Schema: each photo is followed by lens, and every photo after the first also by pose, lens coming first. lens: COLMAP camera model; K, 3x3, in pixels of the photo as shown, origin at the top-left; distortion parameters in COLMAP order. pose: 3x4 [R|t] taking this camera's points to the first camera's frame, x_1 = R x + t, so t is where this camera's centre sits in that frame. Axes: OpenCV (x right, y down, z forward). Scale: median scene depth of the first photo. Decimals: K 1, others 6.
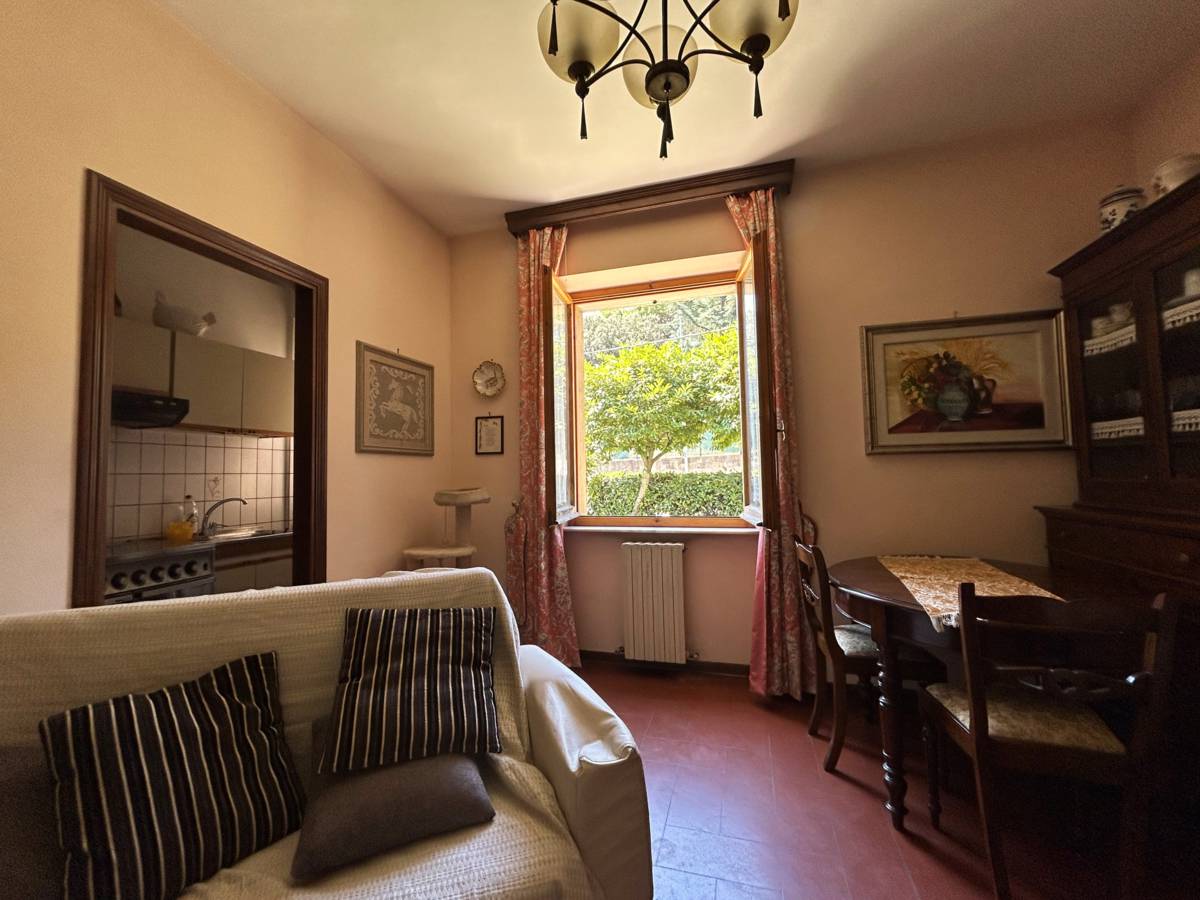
lens RADIAL K [[476.2, 0, 597.2], [0, 476.2, 450.6], [0, 0, 1]] dist [-0.002062, 0.000479]
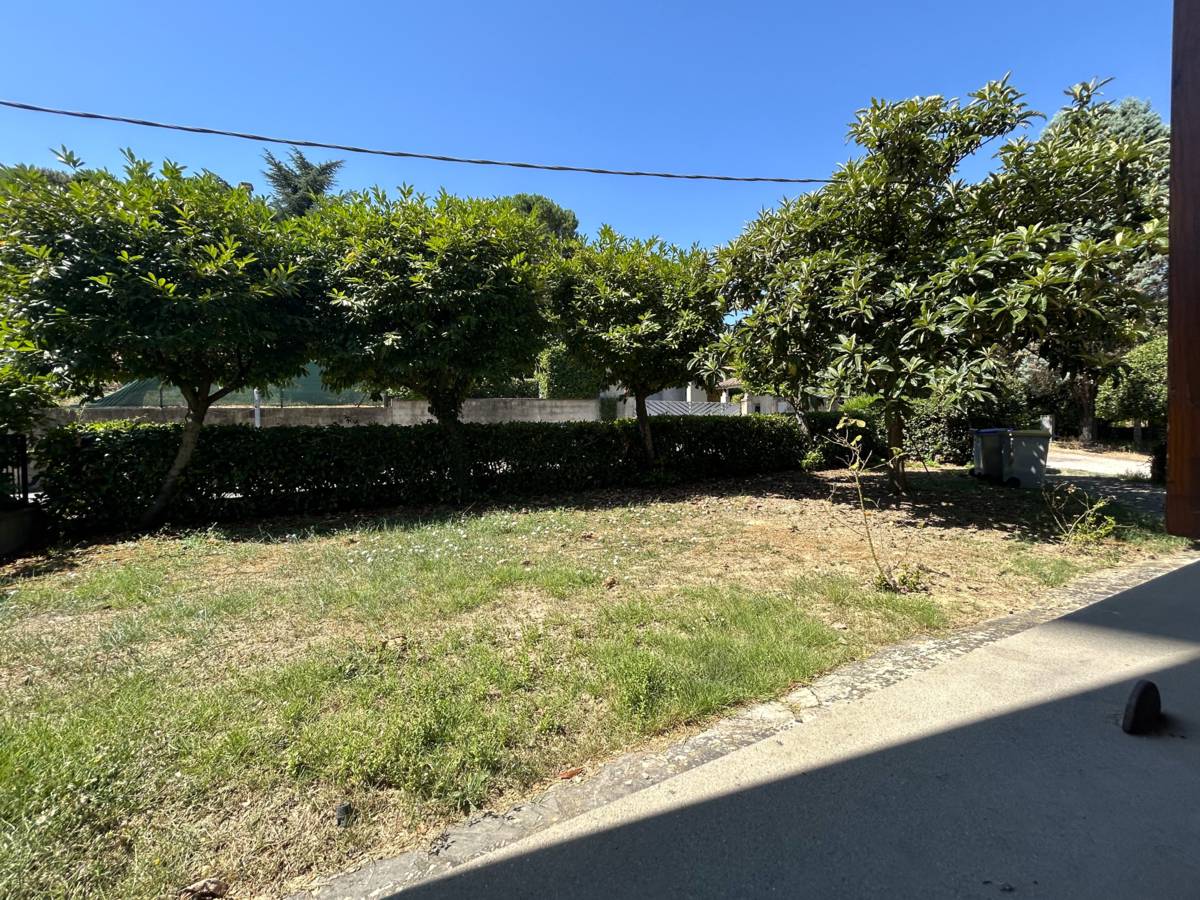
lens RADIAL K [[500.0, 0, 600.0], [0, 500.0, 450.0], [0, 0, 1]] dist [-0.001393, 0.000488]
pose [[0.682138, -0.007538, 0.731185, 0.003501], [-0.036267, 0.998367, 0.044128, 0.039807], [-0.730324, -0.056619, 0.680751, 0.290949]]
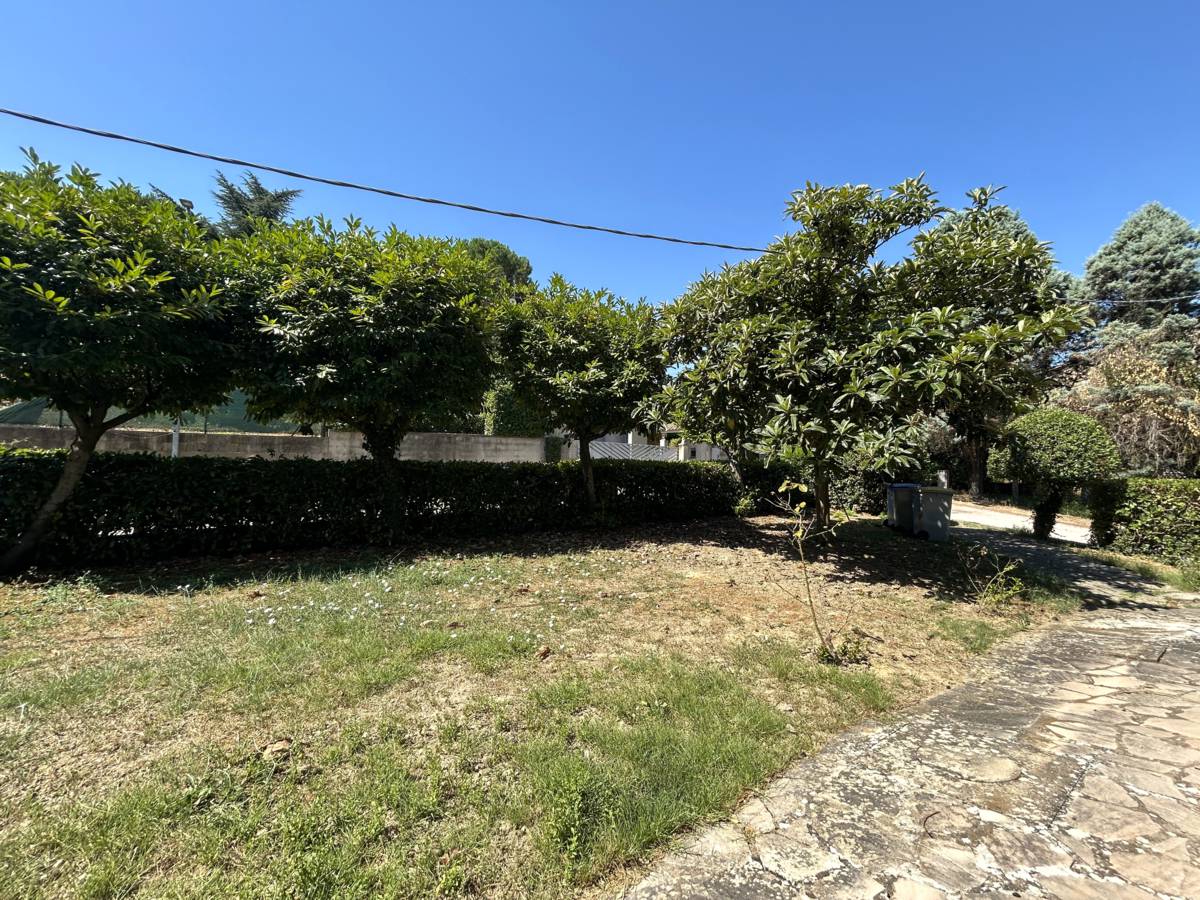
lens RADIAL K [[476.2, 0, 597.2], [0, 476.2, 450.6], [0, 0, 1]] dist [-0.002062, 0.000479]
pose [[0.595972, 0.071298, 0.799834, 0.032128], [-0.076707, 0.996550, -0.031677, 0.024028], [-0.799333, -0.042474, 0.599385, 0.315628]]
